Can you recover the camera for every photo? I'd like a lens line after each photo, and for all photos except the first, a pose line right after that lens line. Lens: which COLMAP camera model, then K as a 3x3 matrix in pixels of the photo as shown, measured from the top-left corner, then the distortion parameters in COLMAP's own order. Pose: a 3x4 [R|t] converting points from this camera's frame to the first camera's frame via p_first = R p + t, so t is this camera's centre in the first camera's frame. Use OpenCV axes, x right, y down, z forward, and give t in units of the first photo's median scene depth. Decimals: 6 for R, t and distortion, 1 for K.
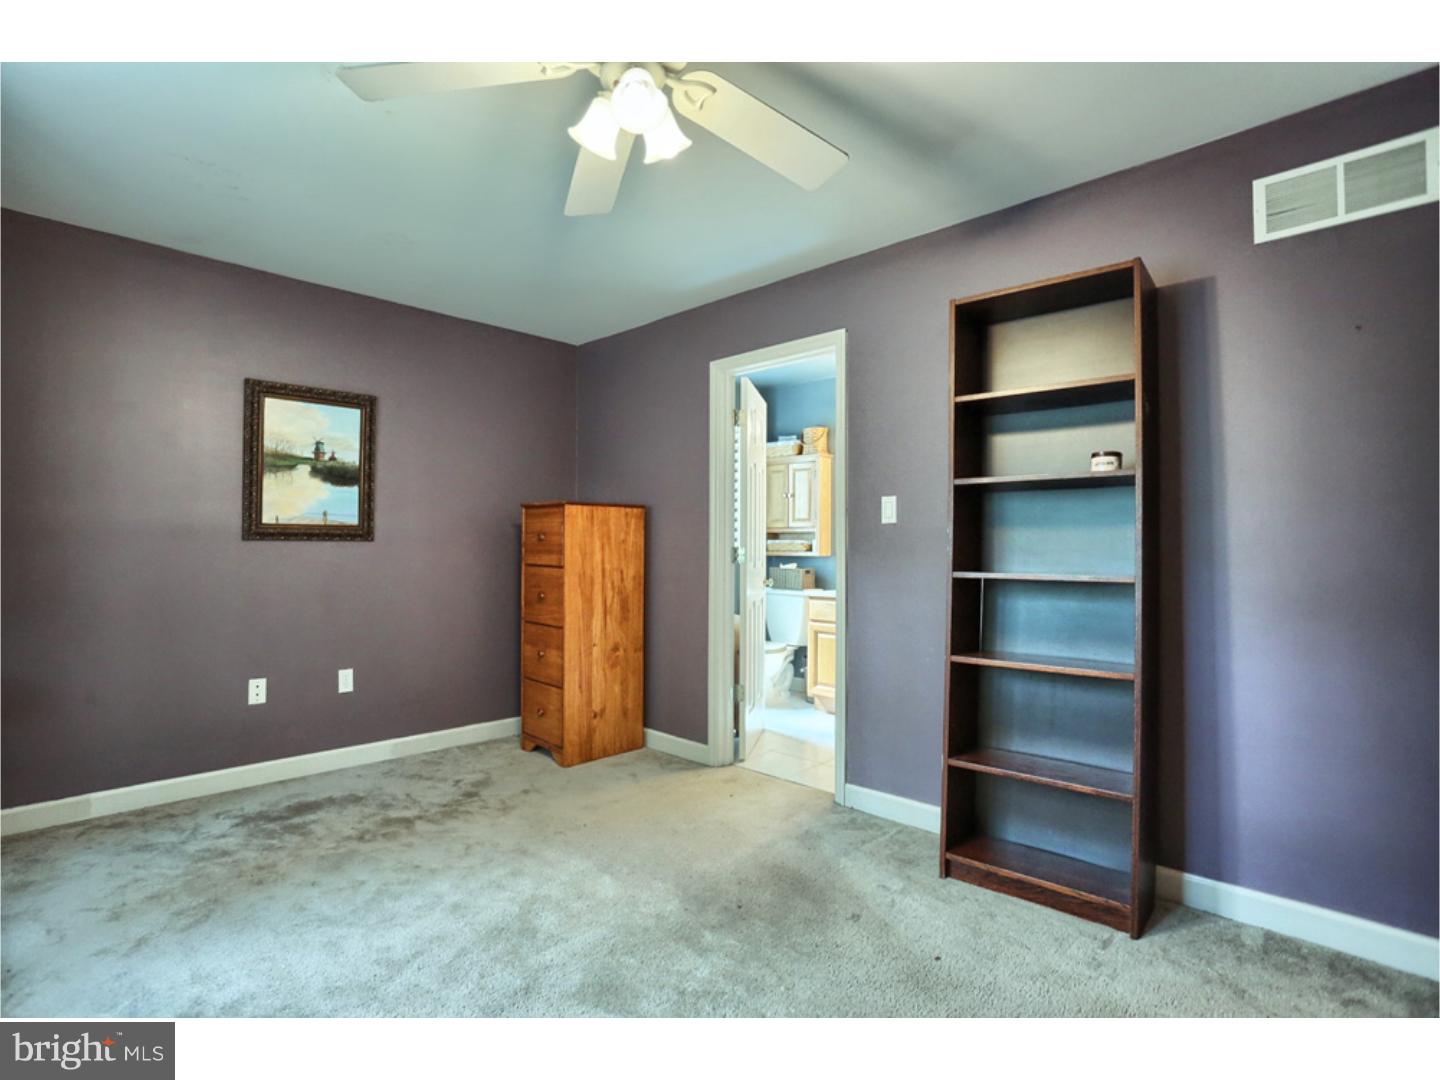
lens RADIAL K [[699.0, 0, 706.3], [0, 699.0, 536.7], [0, 0, 1]] dist [-0.076614, 0.035428]
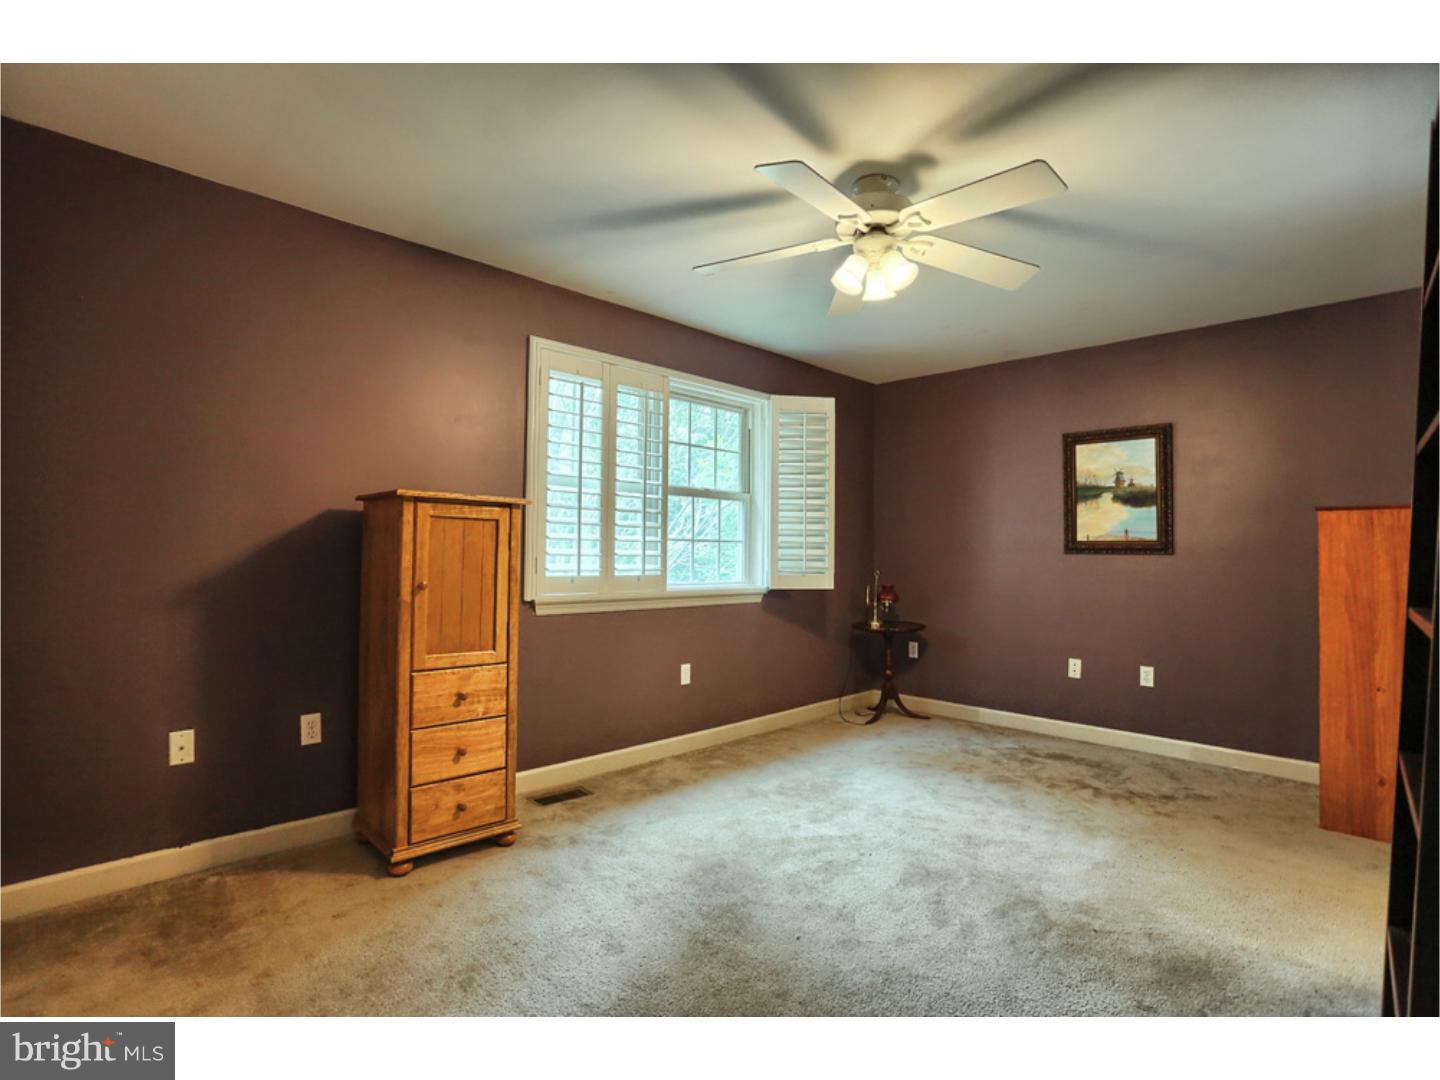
lens RADIAL K [[699.0, 0, 706.3], [0, 699.0, 536.7], [0, 0, 1]] dist [-0.076614, 0.035428]
pose [[-0.023825, -0.024129, -0.999425, 0.699045], [0.004792, 0.999694, -0.024249, 0.000692], [0.999705, -0.005367, -0.023702, 0.319386]]
